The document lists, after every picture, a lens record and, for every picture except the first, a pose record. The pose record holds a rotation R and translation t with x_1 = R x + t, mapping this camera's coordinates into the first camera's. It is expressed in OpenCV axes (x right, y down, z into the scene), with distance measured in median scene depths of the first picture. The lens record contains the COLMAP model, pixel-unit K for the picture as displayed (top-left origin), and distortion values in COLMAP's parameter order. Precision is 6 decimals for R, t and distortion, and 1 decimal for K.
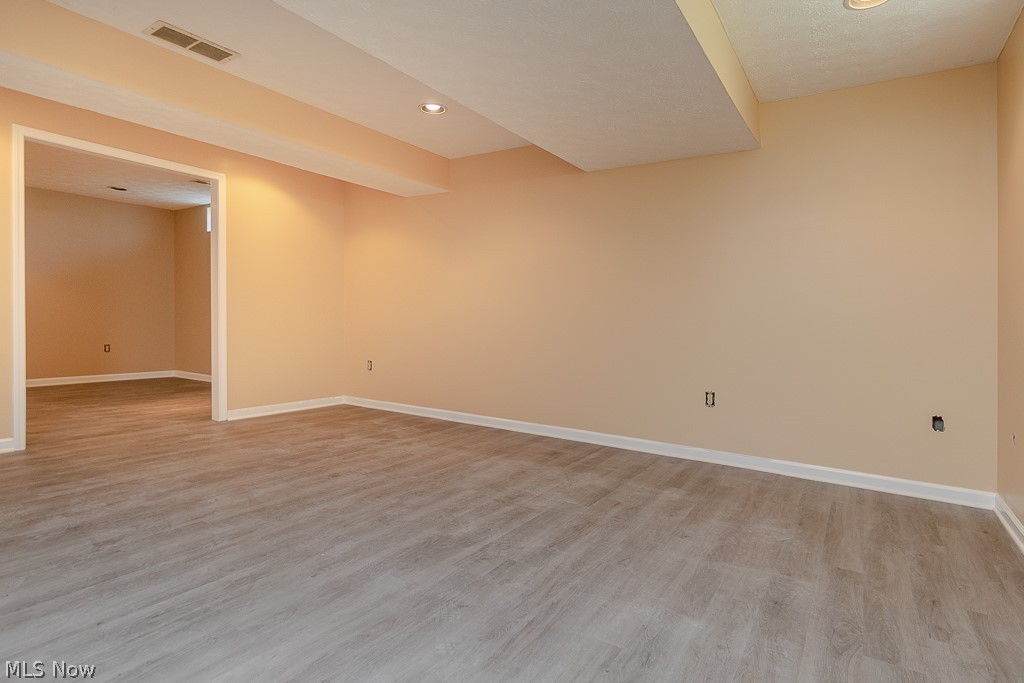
lens RADIAL K [[535.3, 0, 511.6], [0, 535.3, 323.3], [0, 0, 1]] dist [-0.001870, -0.001195]
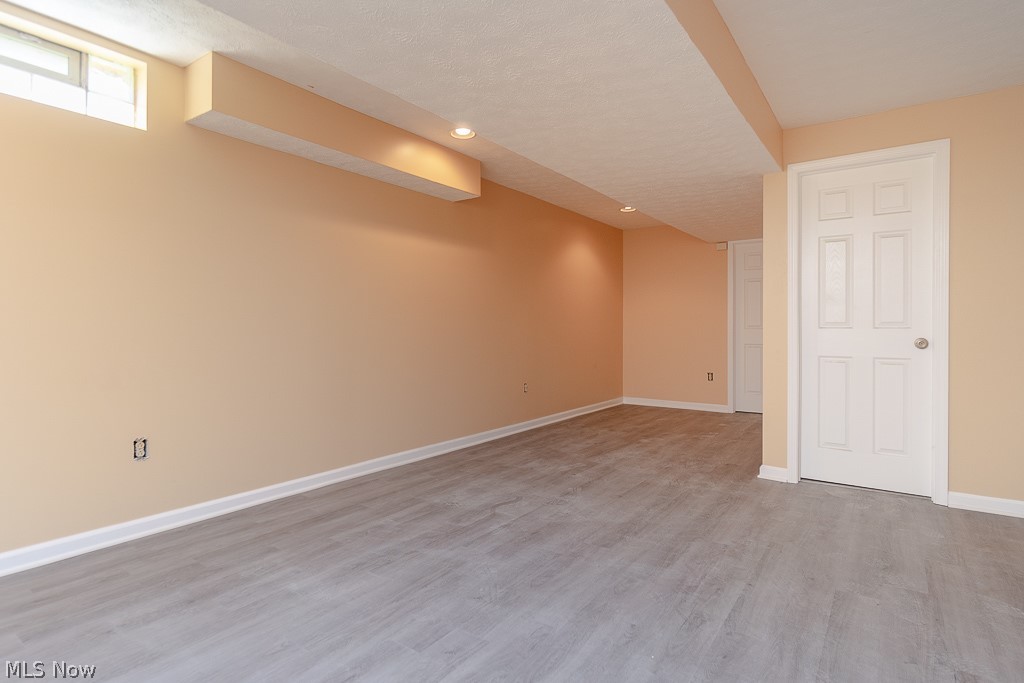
lens RADIAL K [[535.3, 0, 511.6], [0, 535.3, 323.3], [0, 0, 1]] dist [-0.001870, -0.001195]
pose [[-0.998955, -0.029343, 0.035049, -0.182075], [-0.029268, 0.999568, 0.002656, -0.067960], [-0.035112, 0.001627, -0.999382, 2.094524]]
